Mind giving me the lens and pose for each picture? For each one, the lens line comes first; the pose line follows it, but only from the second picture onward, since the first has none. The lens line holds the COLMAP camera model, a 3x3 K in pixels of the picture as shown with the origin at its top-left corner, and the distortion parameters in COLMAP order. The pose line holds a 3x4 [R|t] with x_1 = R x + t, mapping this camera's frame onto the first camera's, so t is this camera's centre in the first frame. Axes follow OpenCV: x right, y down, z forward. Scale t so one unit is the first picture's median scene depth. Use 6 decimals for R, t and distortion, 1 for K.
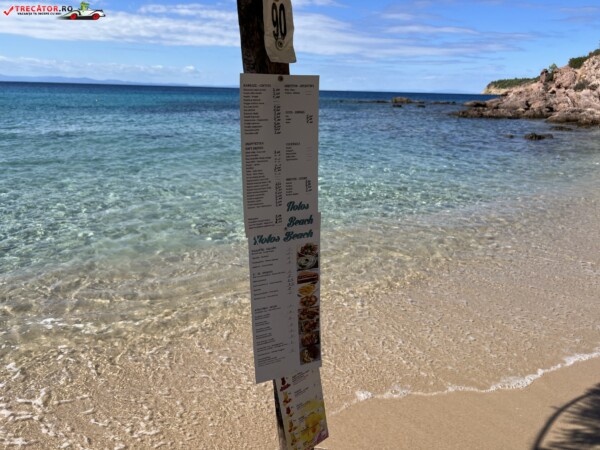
lens RADIAL K [[454.6, 0, 294.6], [0, 454.6, 229.5], [0, 0, 1]] dist [0.041025, -0.043551]
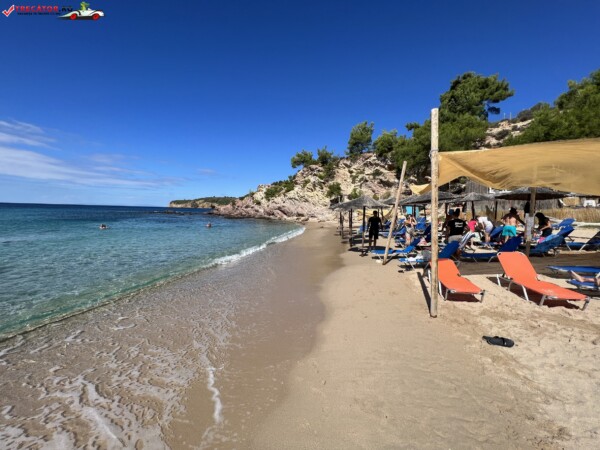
lens RADIAL K [[241.6, 0, 300.5], [0, 241.6, 226.0], [0, 0, 1]] dist [-0.003836, 0.001275]
pose [[0.634408, -0.057320, 0.770870, -0.299115], [0.216285, 0.970578, -0.105827, 0.034454], [-0.742124, 0.233865, 0.628140, -0.157224]]
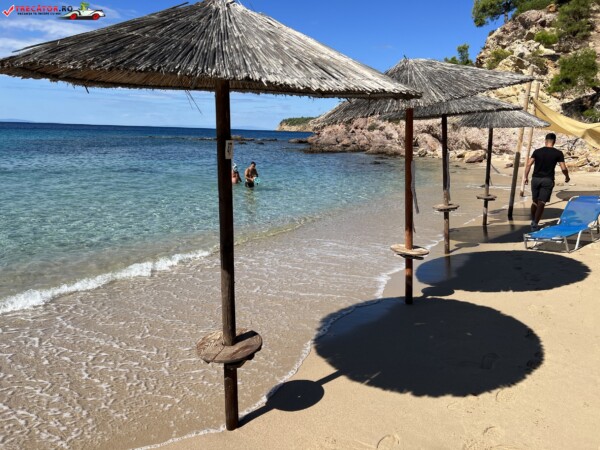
lens RADIAL K [[454.6, 0, 300.7], [0, 454.6, 228.5], [0, 0, 1]] dist [0.041025, -0.043551]
pose [[0.909691, -0.087083, 0.406052, -0.121553], [0.117363, 0.991818, -0.050222, 0.022482], [-0.398356, 0.093342, 0.912469, -0.100709]]
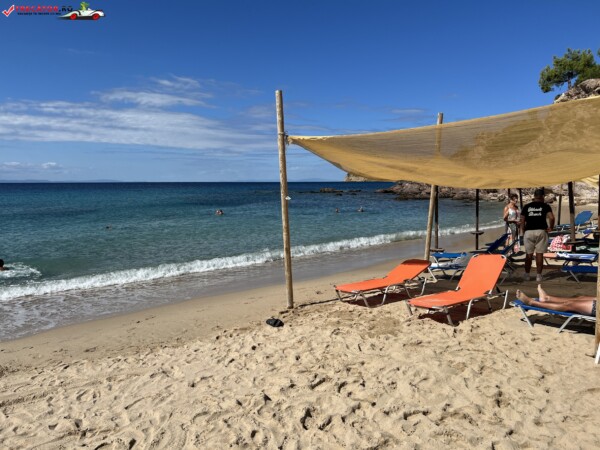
lens RADIAL K [[454.6, 0, 295.0], [0, 454.6, 224.4], [0, 0, 1]] dist [0.041025, -0.043551]
pose [[0.962928, -0.054038, 0.264290, -0.254534], [0.105669, 0.976996, -0.185239, 0.060054], [-0.248200, 0.206299, 0.946487, -0.246822]]
